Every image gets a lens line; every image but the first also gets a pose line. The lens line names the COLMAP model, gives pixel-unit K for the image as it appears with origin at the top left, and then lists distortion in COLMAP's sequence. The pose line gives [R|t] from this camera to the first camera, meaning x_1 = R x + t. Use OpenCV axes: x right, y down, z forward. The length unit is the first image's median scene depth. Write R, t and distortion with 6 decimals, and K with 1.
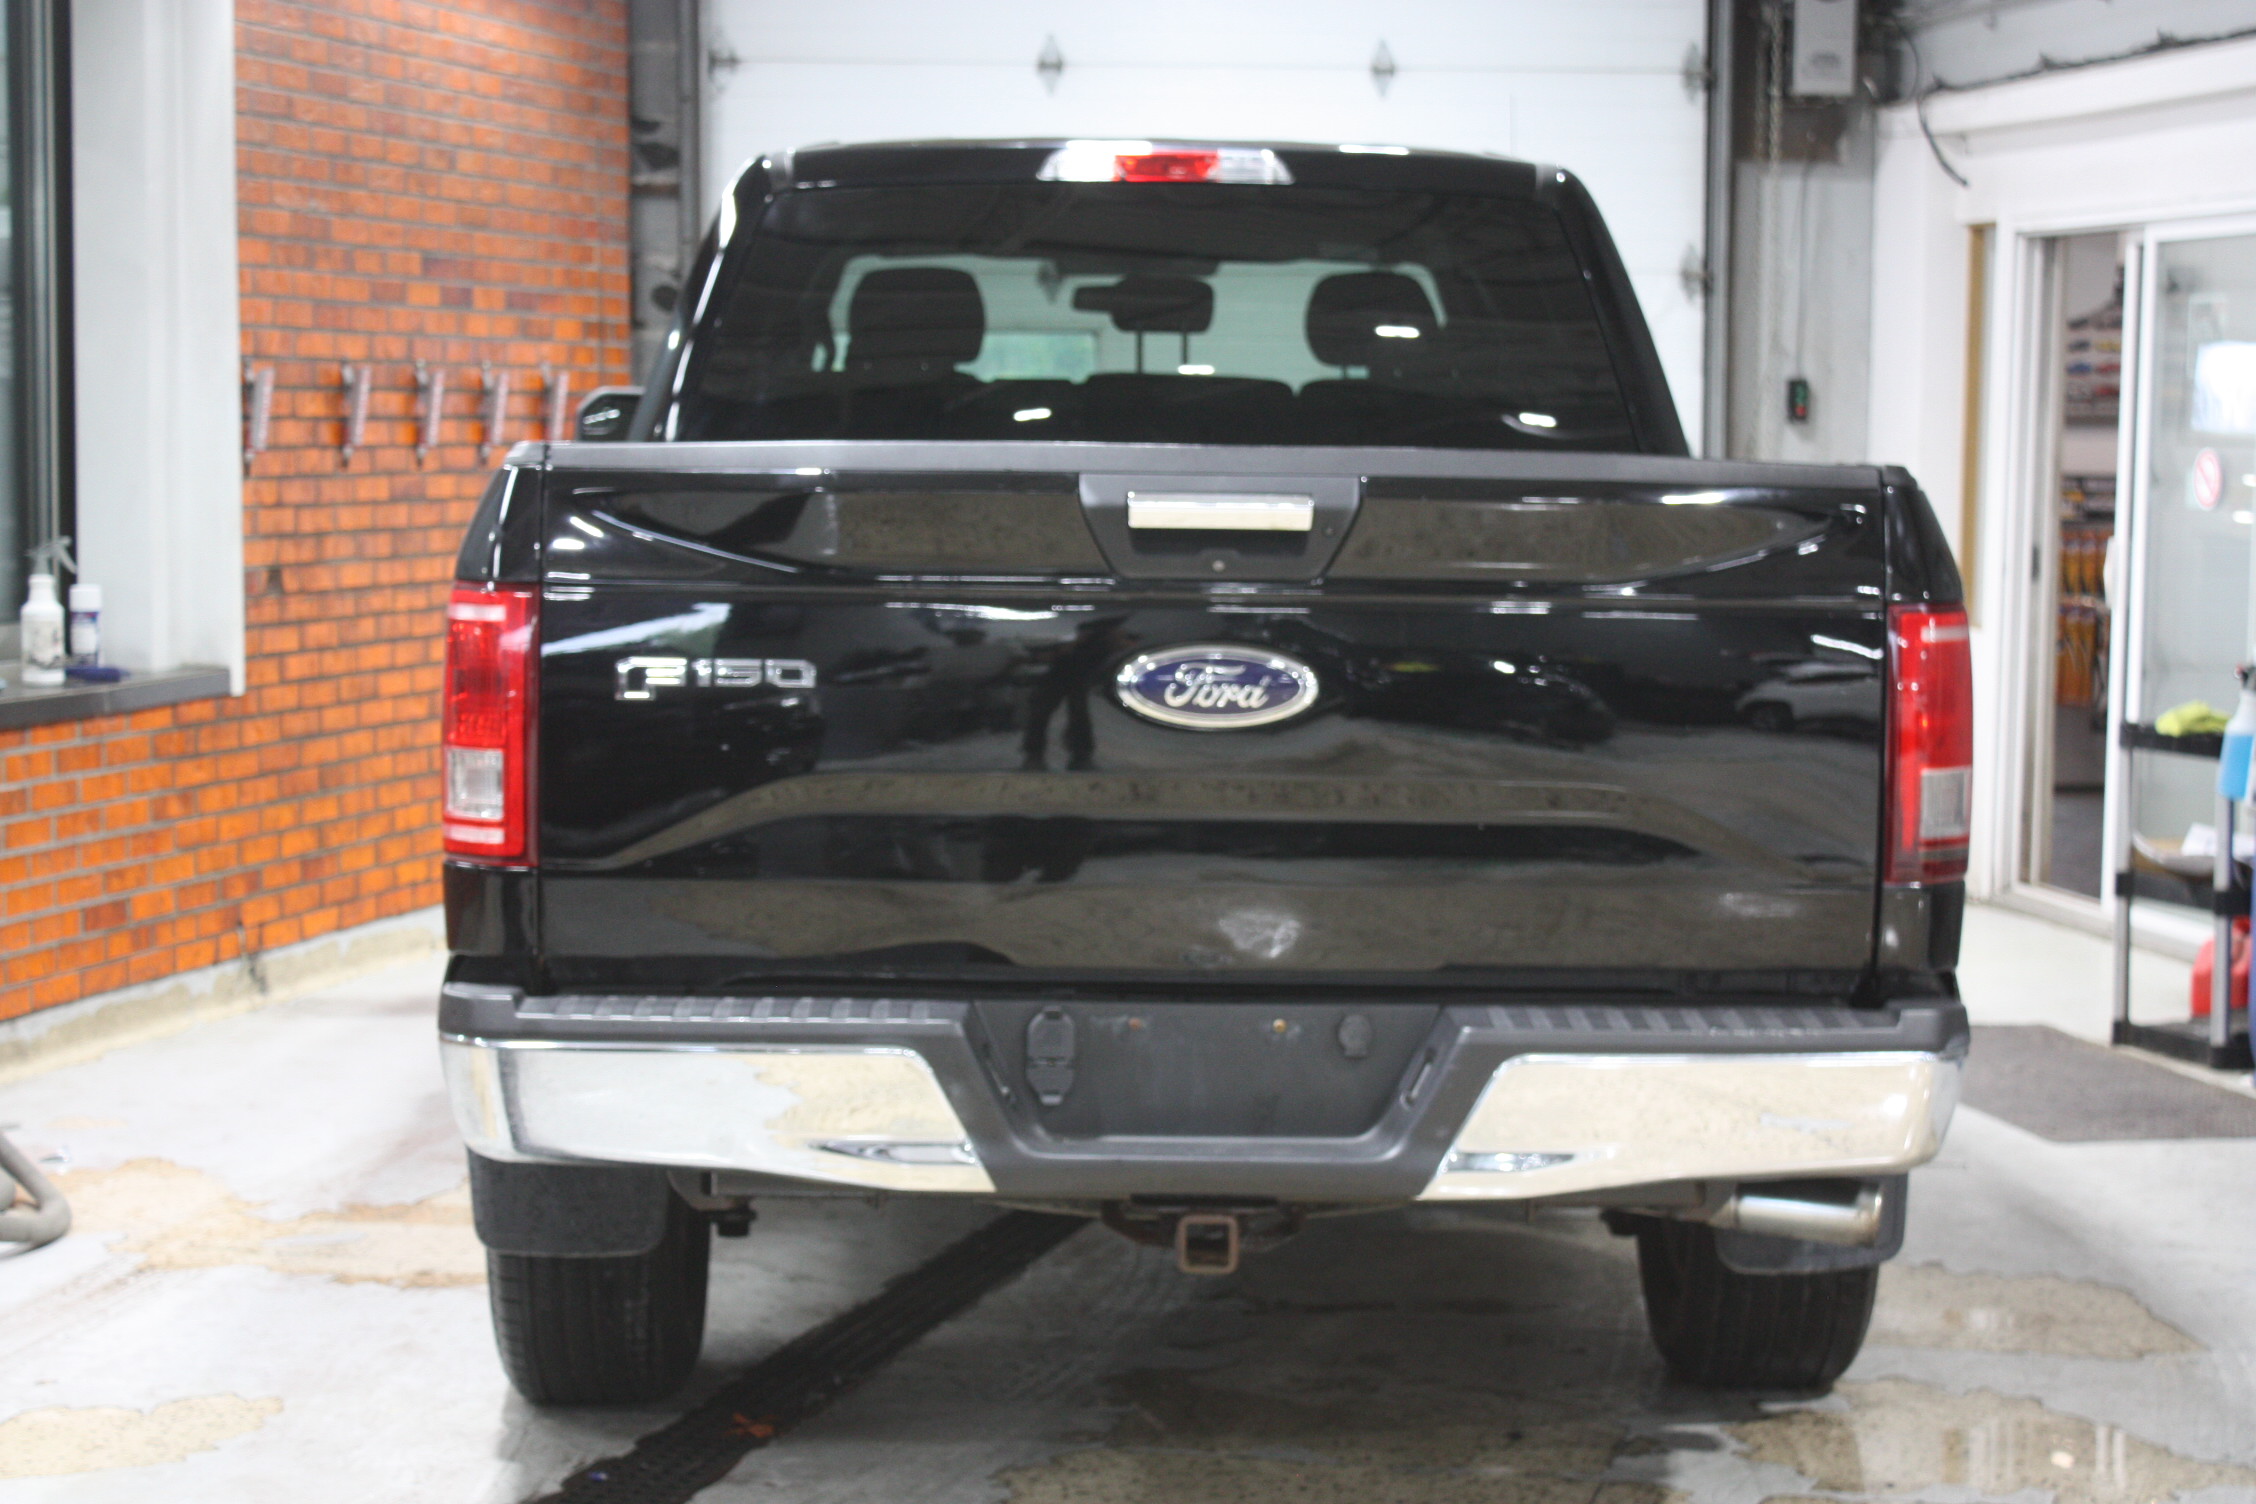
lens RADIAL K [[4258.8, 0, 1124.0], [0, 4258.8, 746.1], [0, 0, 1]] dist [0.012260, 0.000000]
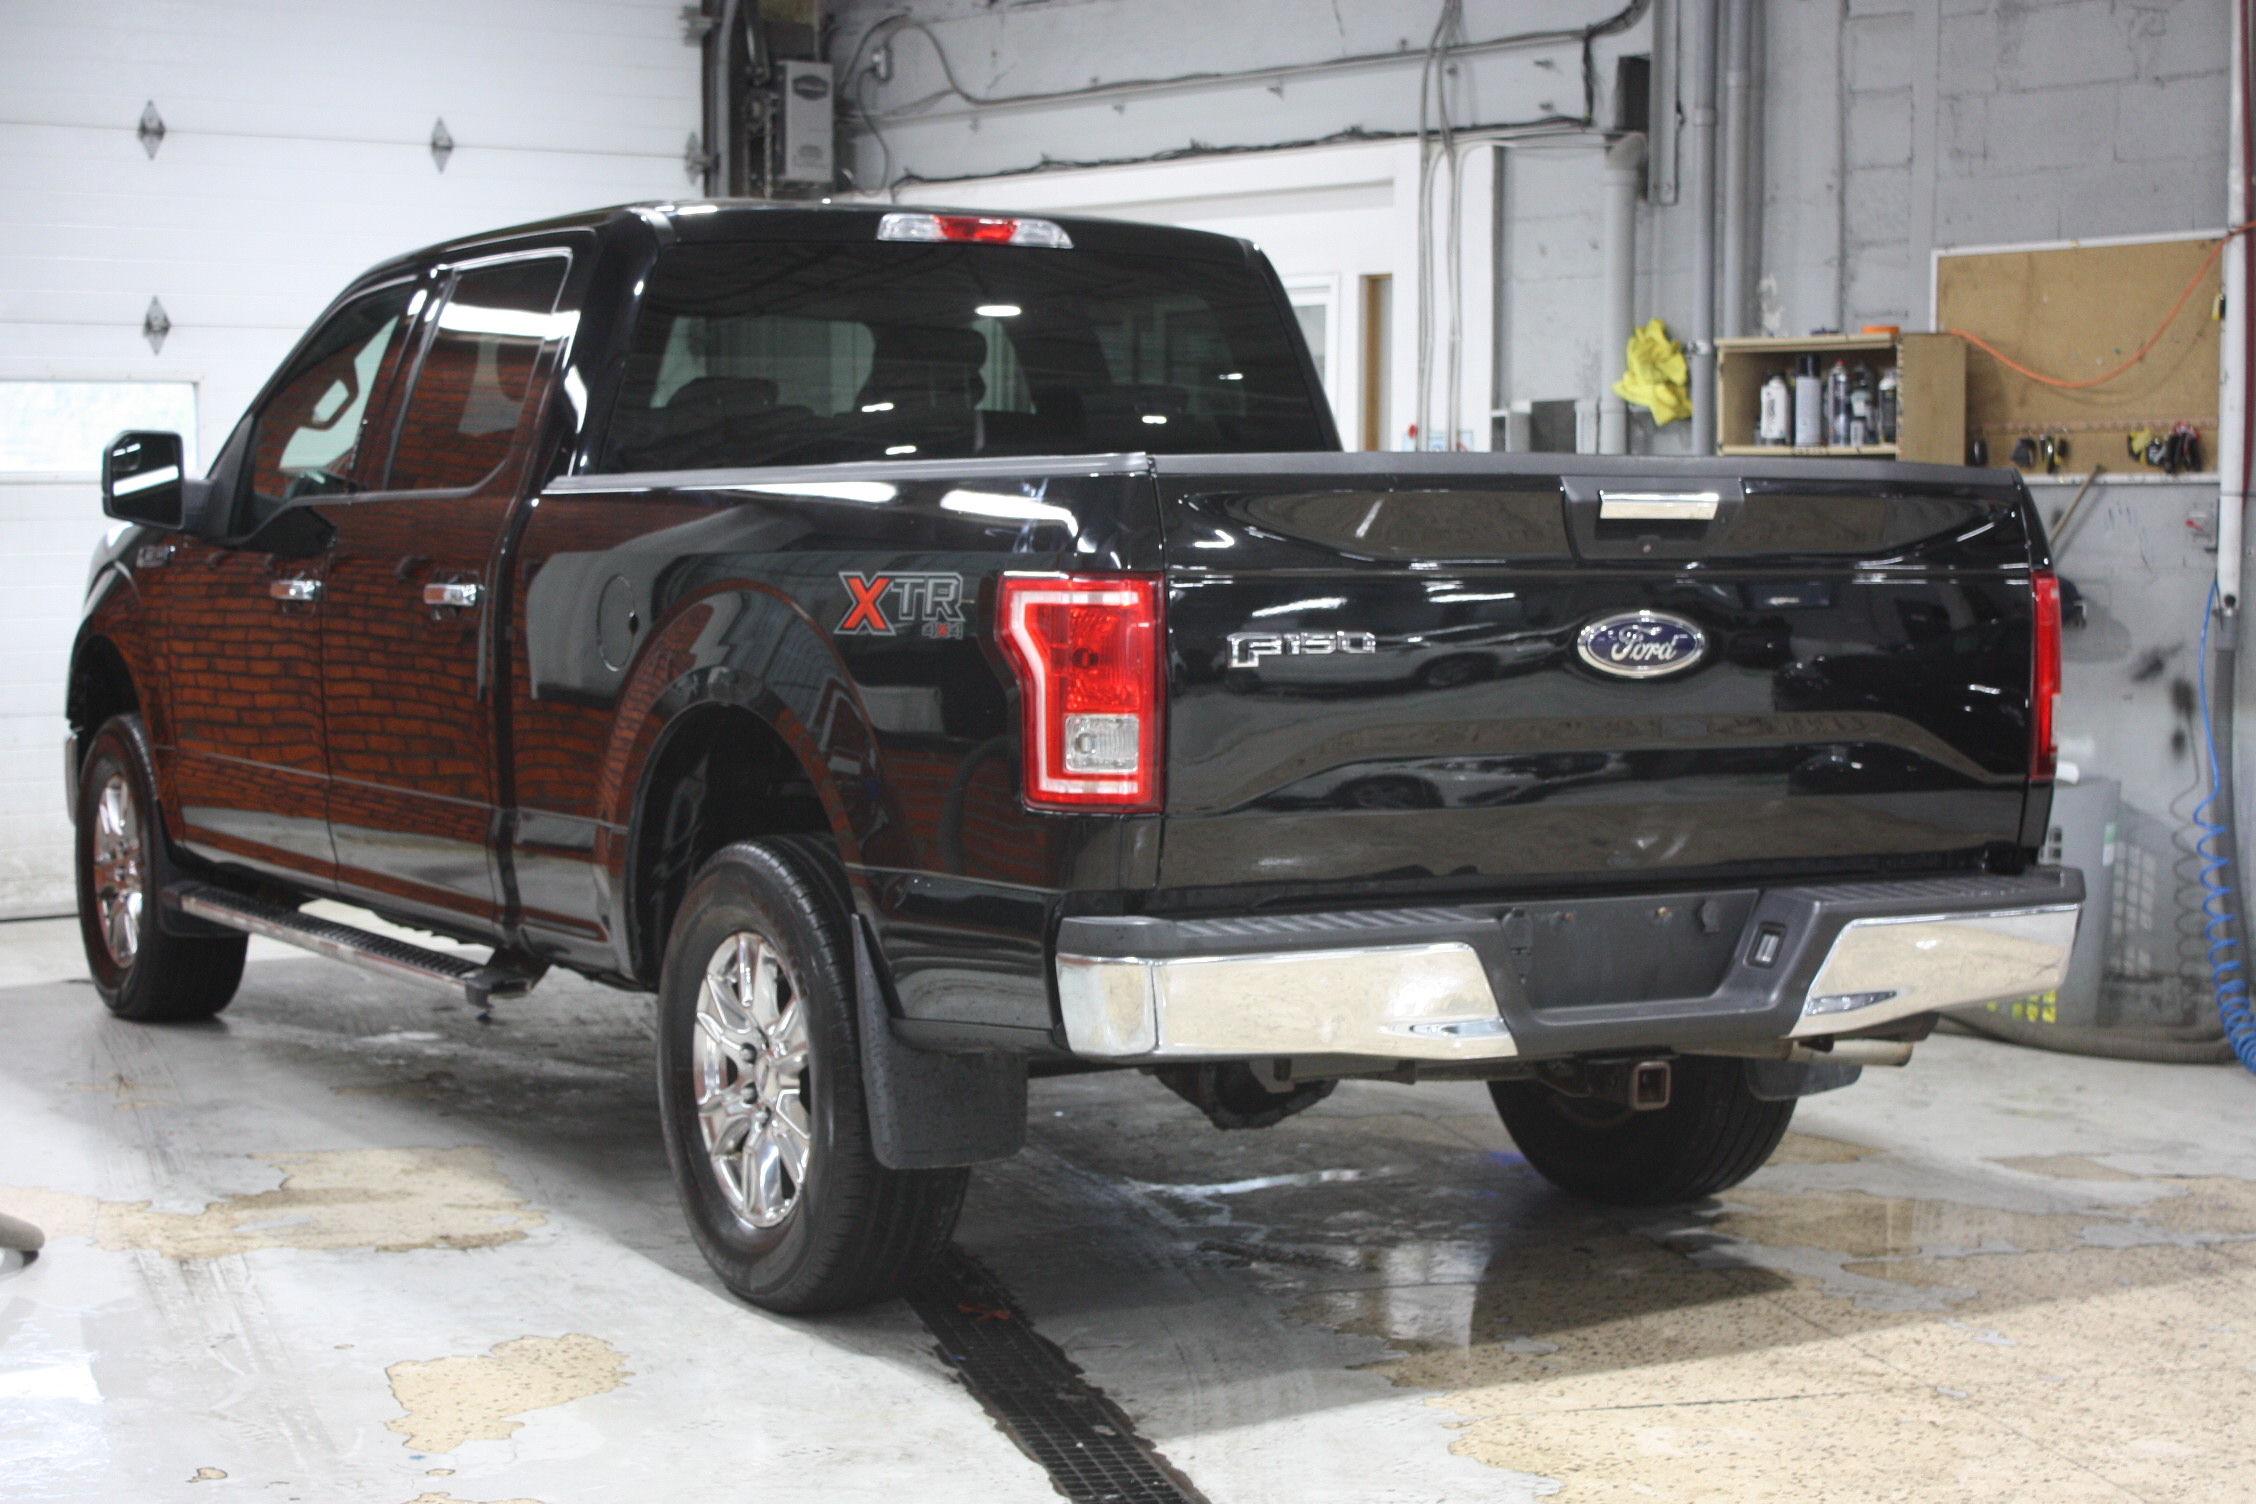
lens RADIAL K [[4059.4, 0, 1131.9], [0, 4059.4, 761.5], [0, 0, 1]] dist [0.042212, 0.000000]
pose [[0.872770, -0.039064, 0.486566, -0.688673], [0.044386, 0.999014, 0.000589, 0.013308], [-0.486110, 0.021083, 0.873643, 0.018845]]
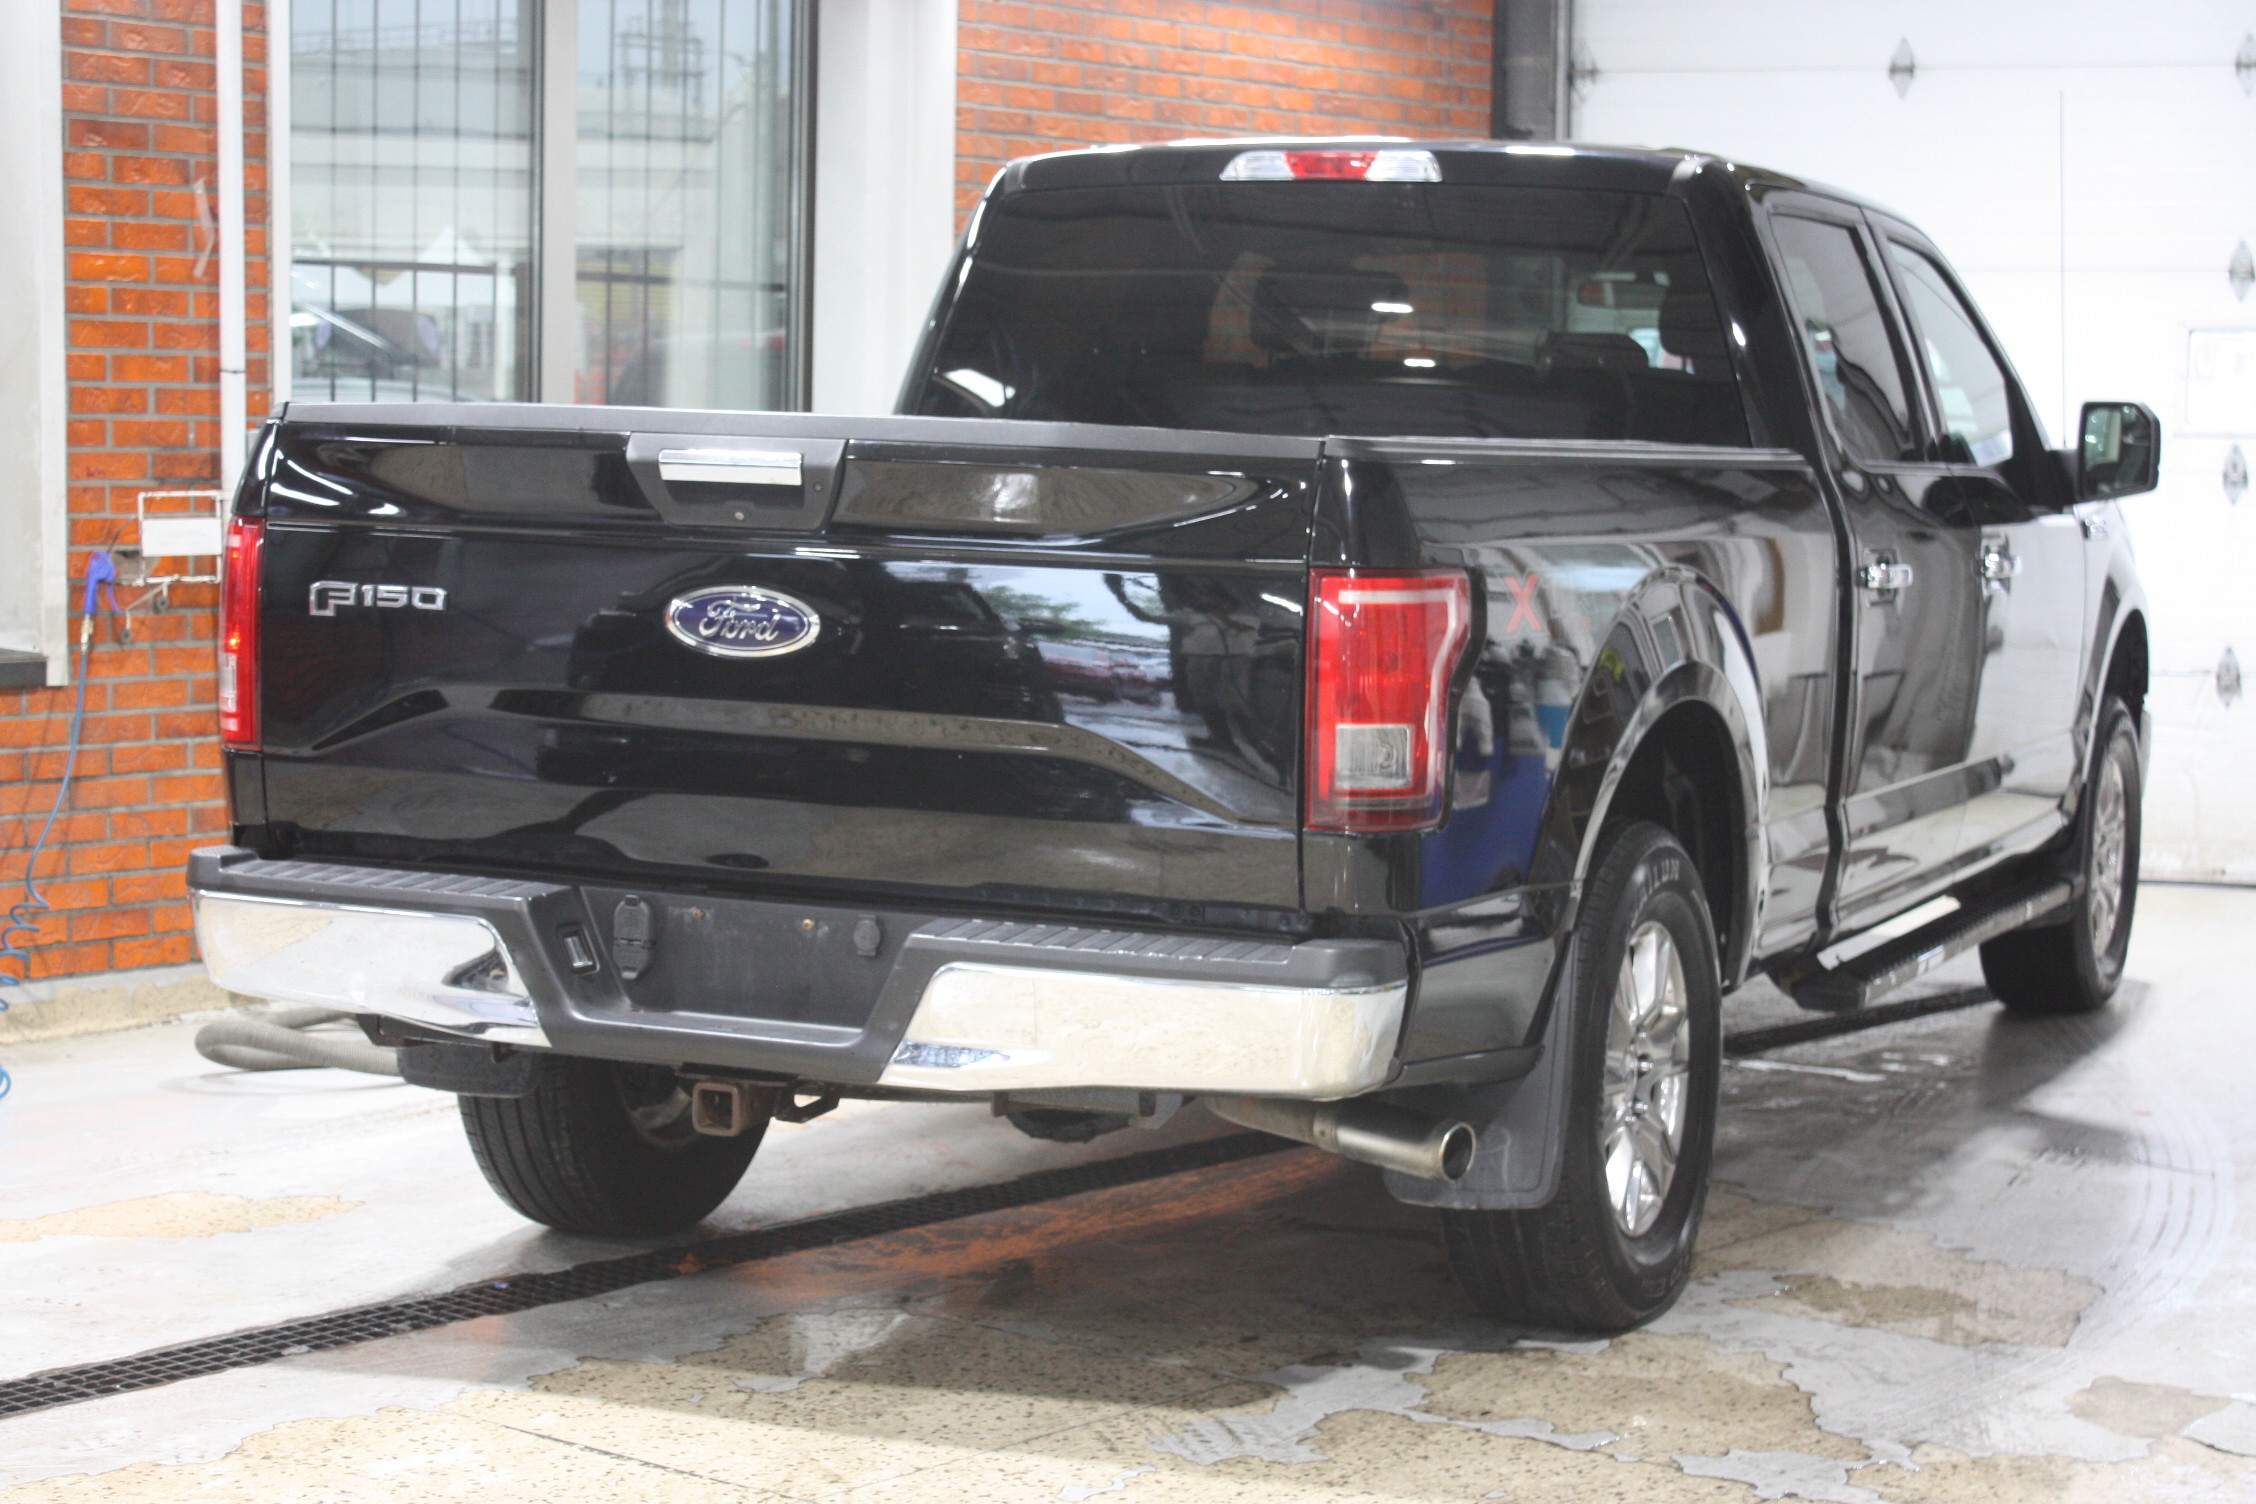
lens RADIAL K [[4208.7, 0, 1128.1], [0, 4208.7, 750.1], [0, 0, 1]] dist [0.001287, 0.000000]
pose [[0.900056, 0.047579, -0.433168, 0.596136], [-0.047826, 0.998802, 0.010333, 0.003785], [0.433141, 0.011416, 0.901254, 0.027630]]
